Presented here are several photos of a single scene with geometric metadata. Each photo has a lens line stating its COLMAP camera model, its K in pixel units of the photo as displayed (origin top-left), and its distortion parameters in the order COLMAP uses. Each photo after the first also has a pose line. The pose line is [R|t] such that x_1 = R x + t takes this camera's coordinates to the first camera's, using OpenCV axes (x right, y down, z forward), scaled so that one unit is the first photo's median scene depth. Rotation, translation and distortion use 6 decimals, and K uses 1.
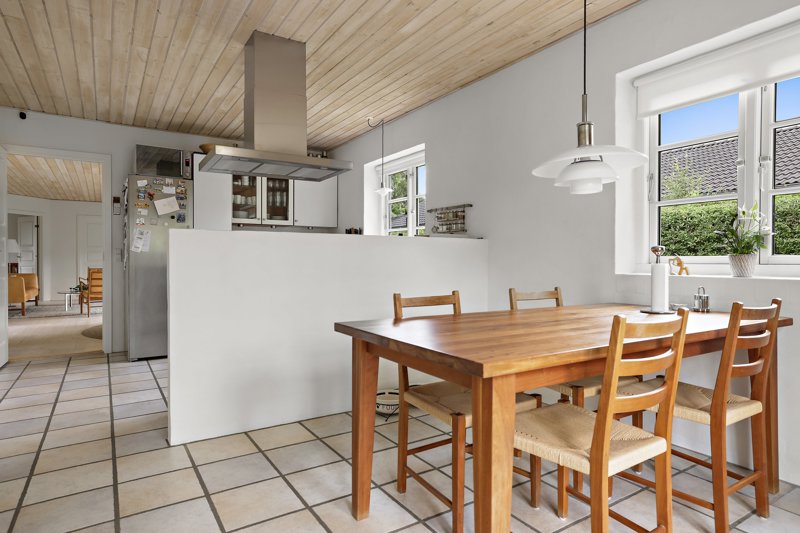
lens RADIAL K [[461.2, 0, 400.0], [0, 461.2, 266.5], [0, 0, 1]] dist [-0.000707, -0.001229]
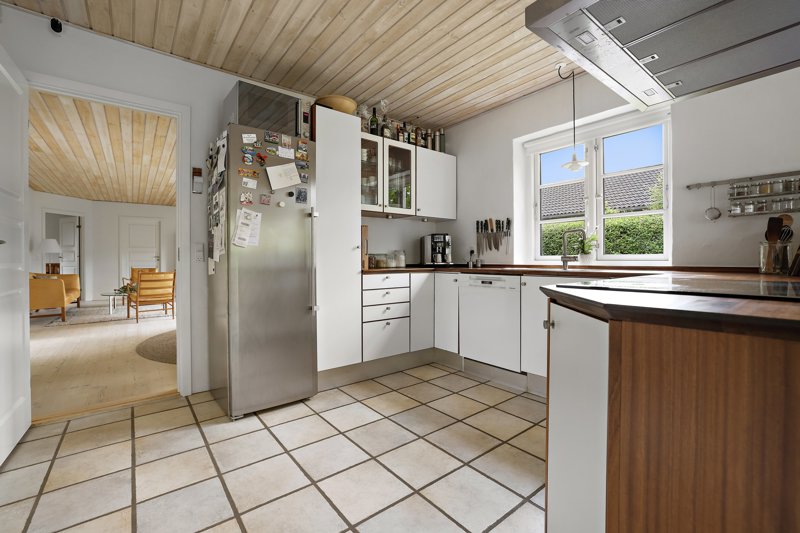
lens RADIAL K [[347.4, 0, 398.4], [0, 347.4, 263.8], [0, 0, 1]] dist [-0.027938, 0.000366]
pose [[0.996140, -0.004636, 0.087654, -0.327372], [0.004749, 0.999988, -0.001077, -0.004680], [-0.087648, 0.001489, 0.996150, 0.419314]]
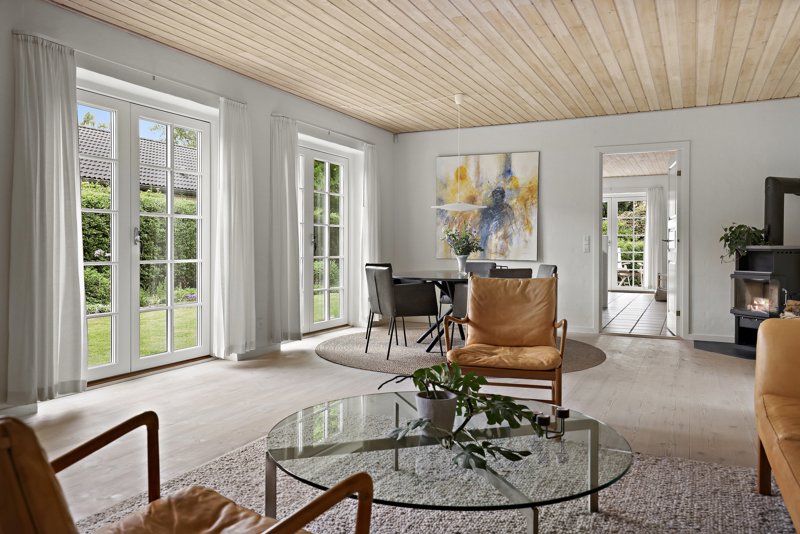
lens RADIAL K [[621.2, 0, 402.4], [0, 621.2, 254.7], [0, 0, 1]] dist [0.047841, 0.003606]
pose [[-0.533050, -0.005446, 0.846066, -1.468738], [0.009095, 0.999885, 0.012166, -0.018753], [-0.846035, 0.014180, -0.532939, 1.962199]]
